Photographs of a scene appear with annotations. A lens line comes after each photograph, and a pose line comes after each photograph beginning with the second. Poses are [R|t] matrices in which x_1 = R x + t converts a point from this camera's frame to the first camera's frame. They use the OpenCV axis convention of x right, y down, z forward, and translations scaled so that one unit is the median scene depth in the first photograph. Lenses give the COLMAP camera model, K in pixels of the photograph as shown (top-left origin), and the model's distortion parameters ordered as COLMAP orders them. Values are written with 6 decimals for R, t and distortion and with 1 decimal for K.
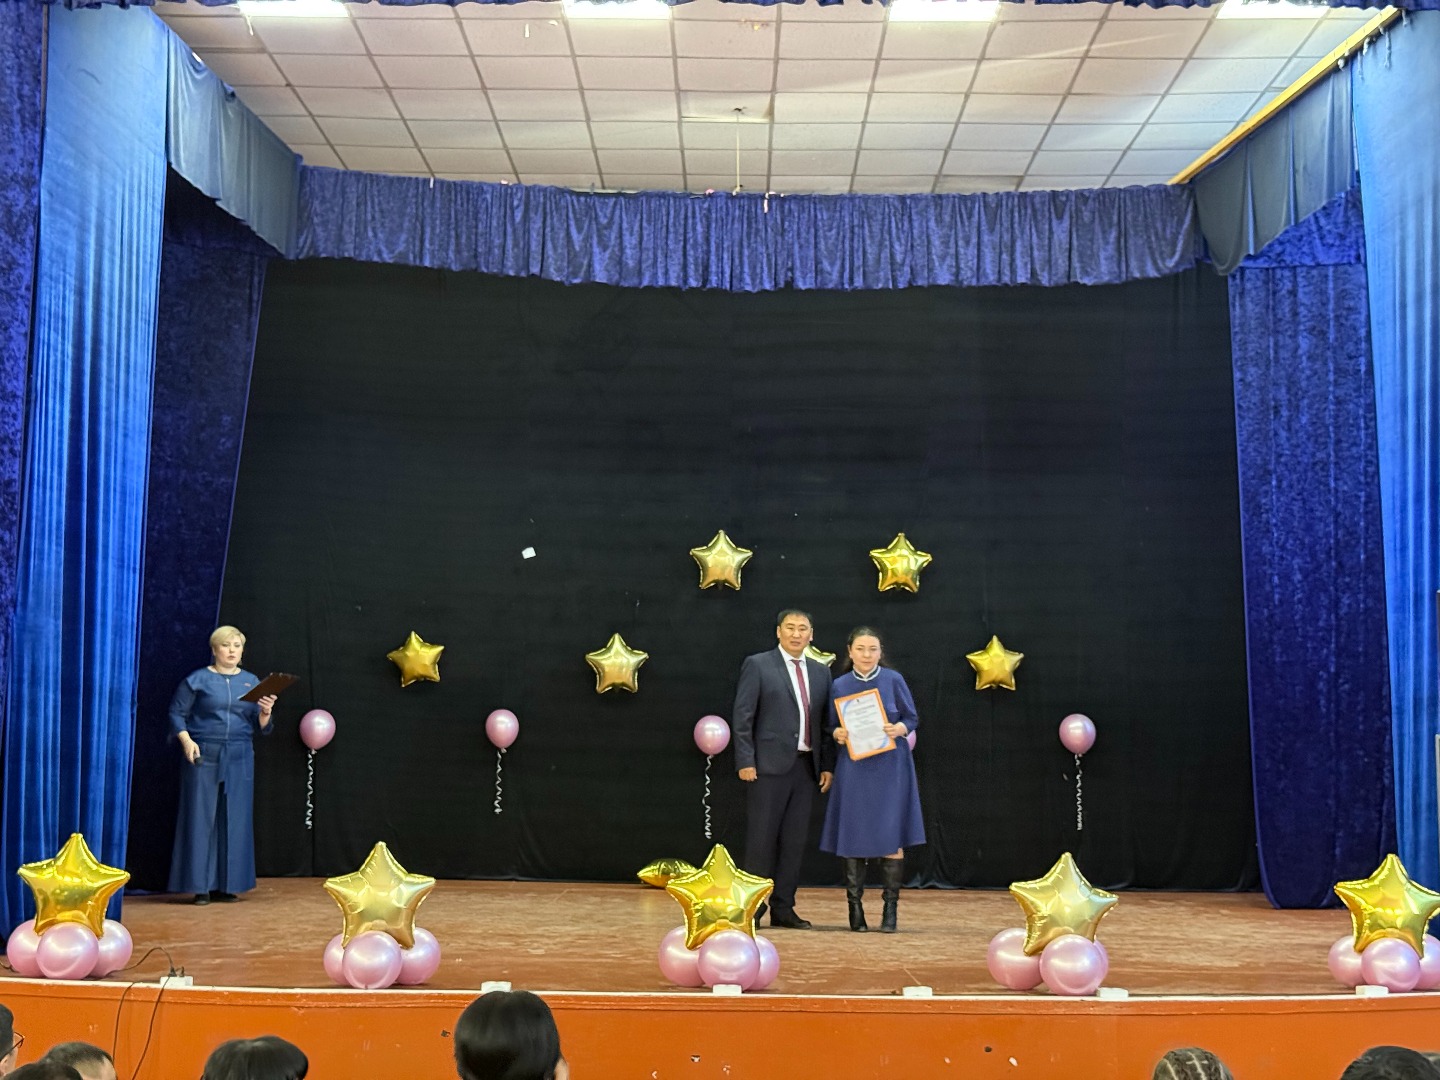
lens RADIAL K [[2016.4, 0, 719.7], [0, 2016.4, 540.9], [0, 0, 1]] dist [0.196146, -0.441330]
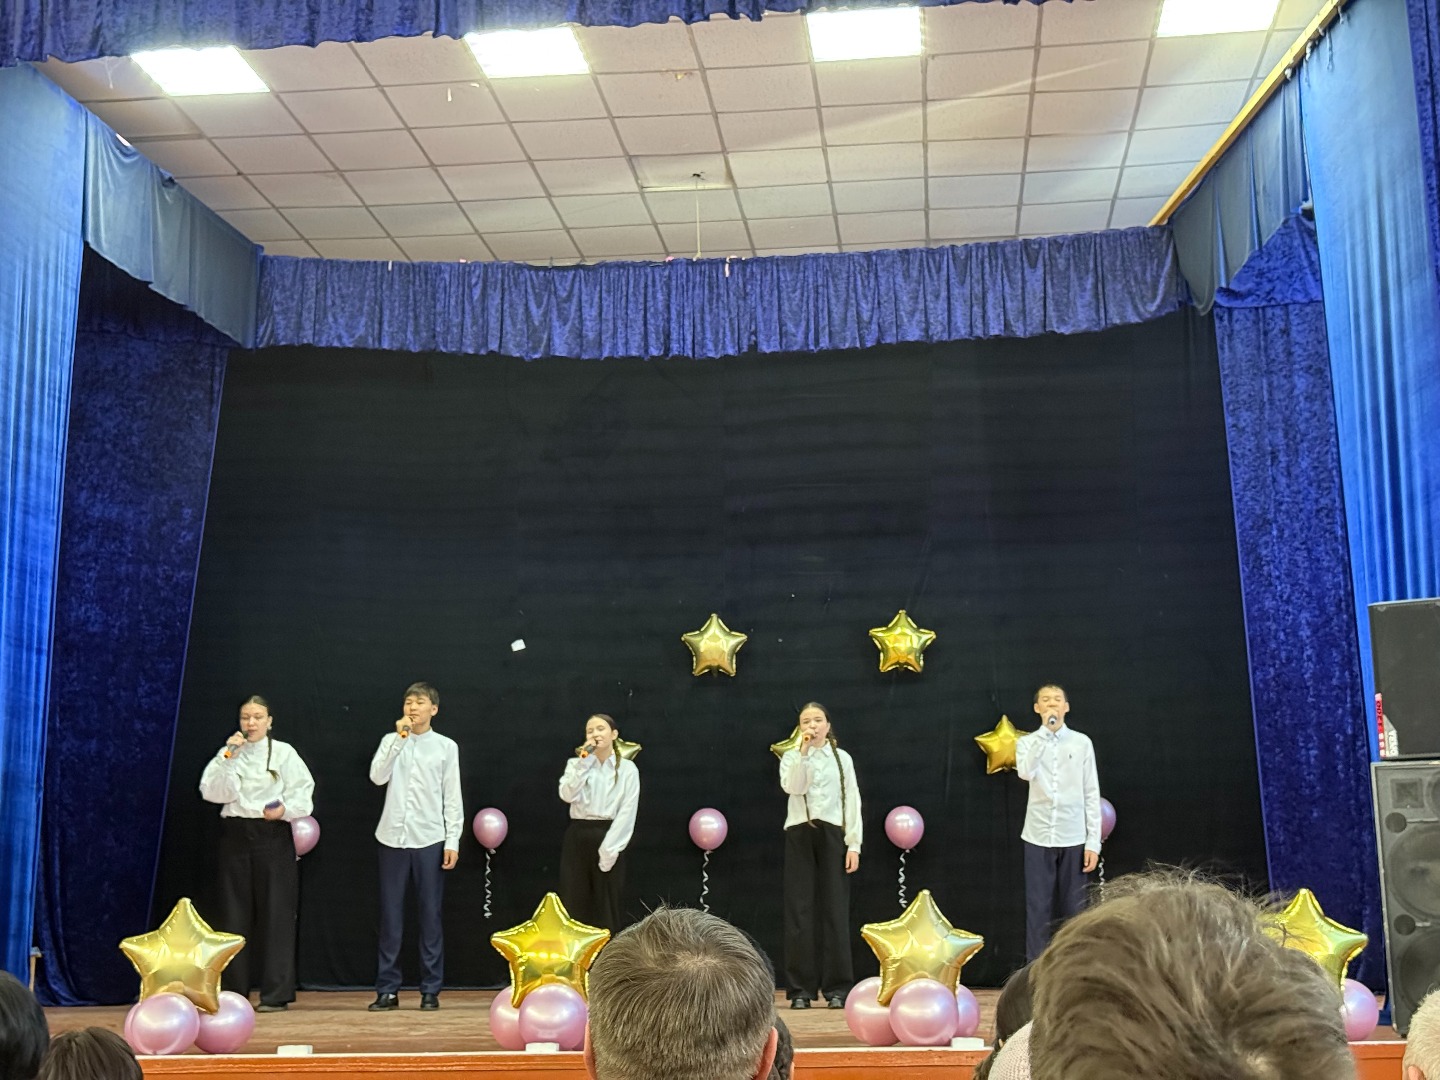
lens RADIAL K [[2017.3, 0, 727.5], [0, 2017.3, 539.0], [0, 0, 1]] dist [0.204939, -0.481750]
pose [[0.994891, -0.039896, -0.092736, 0.108156], [0.032168, 0.995998, -0.083391, 0.043735], [0.095692, 0.079982, 0.992193, 0.049980]]
